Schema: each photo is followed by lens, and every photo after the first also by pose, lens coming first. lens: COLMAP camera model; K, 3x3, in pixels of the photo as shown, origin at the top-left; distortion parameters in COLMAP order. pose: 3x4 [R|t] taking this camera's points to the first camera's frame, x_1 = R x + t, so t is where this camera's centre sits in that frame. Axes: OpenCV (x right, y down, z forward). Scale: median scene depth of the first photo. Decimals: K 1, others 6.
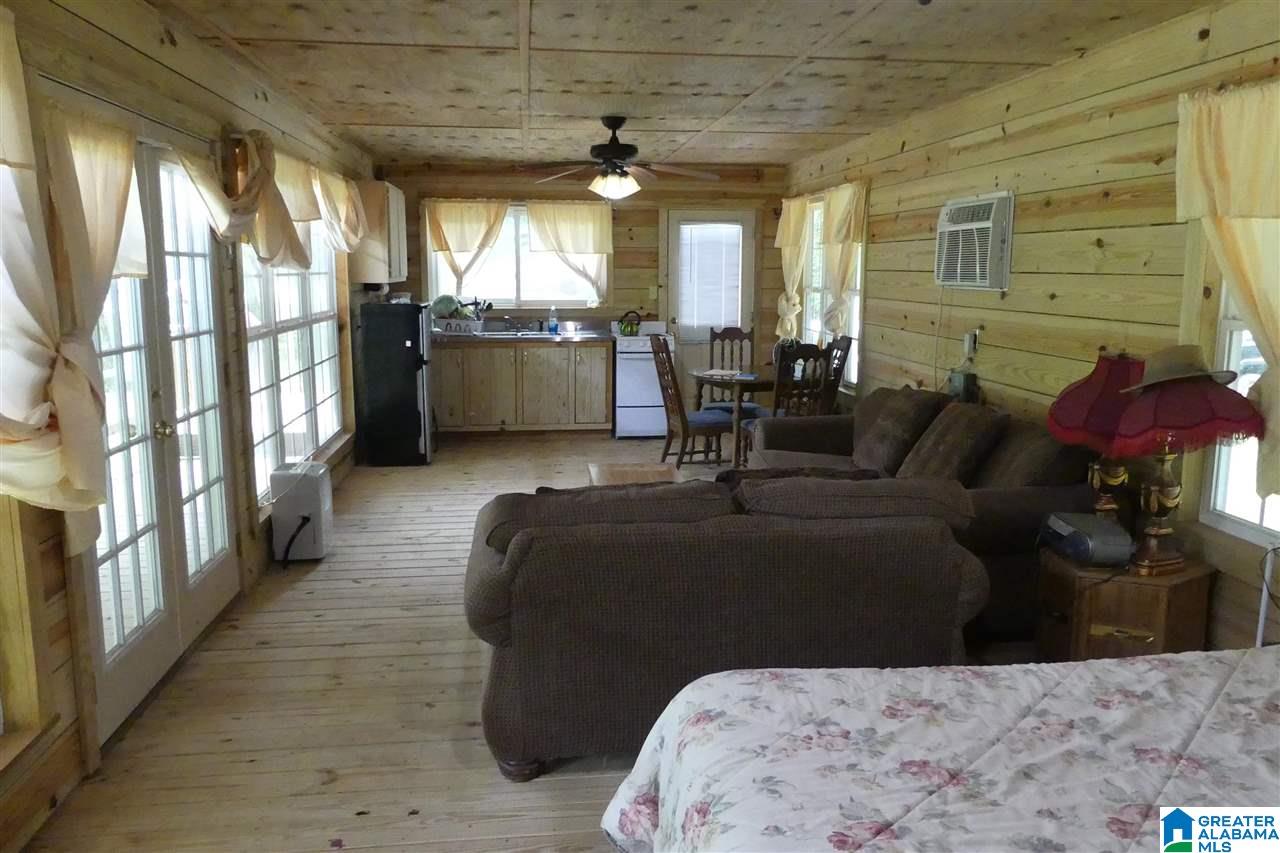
lens RADIAL K [[974.7, 0, 638.1], [0, 974.7, 425.5], [0, 0, 1]] dist [-0.028440, 0.032791]
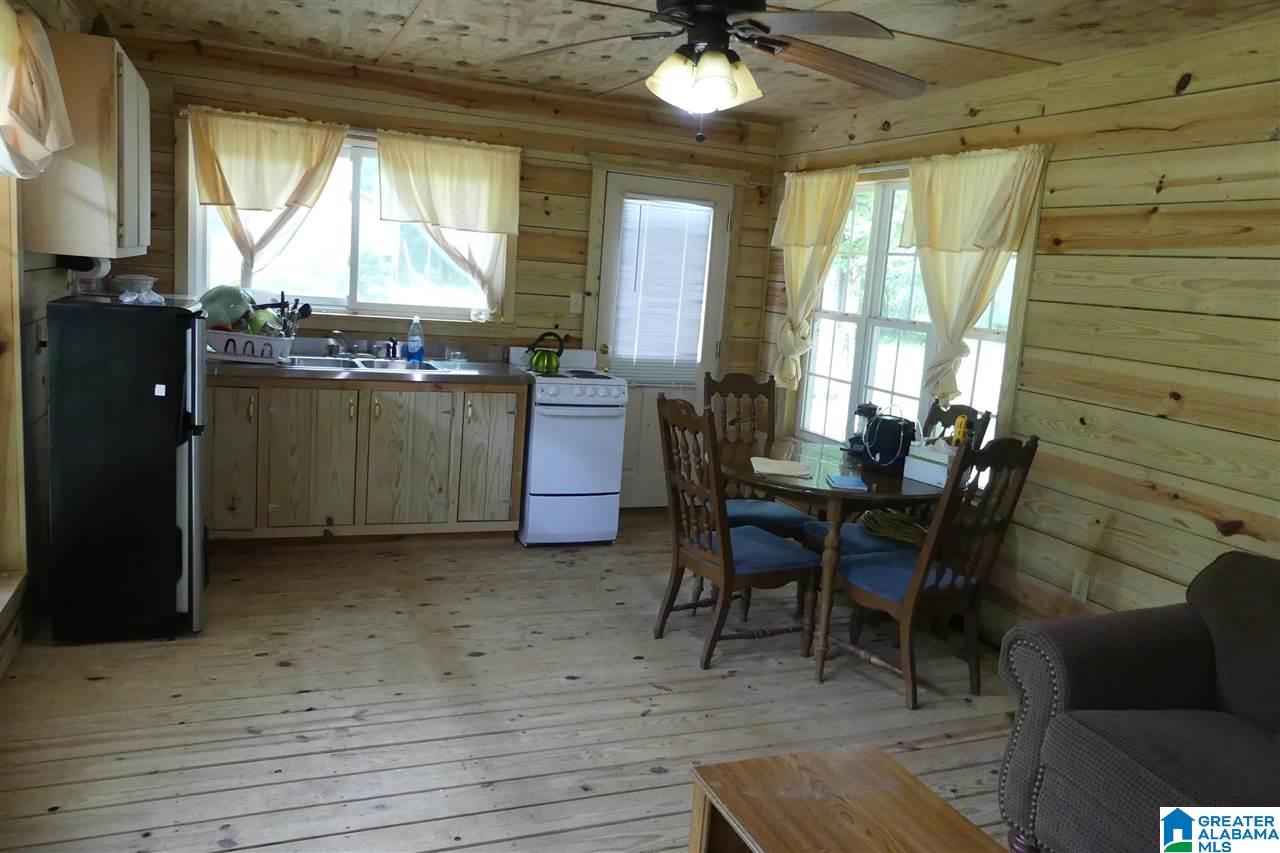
lens RADIAL K [[974.7, 0, 646.9], [0, 974.7, 427.7], [0, 0, 1]] dist [-0.028440, 0.032791]
pose [[0.960957, 0.028366, 0.275239, -0.117122], [-0.030542, 0.999527, 0.003622, -0.063636], [-0.275006, -0.011887, 0.961369, 0.409108]]
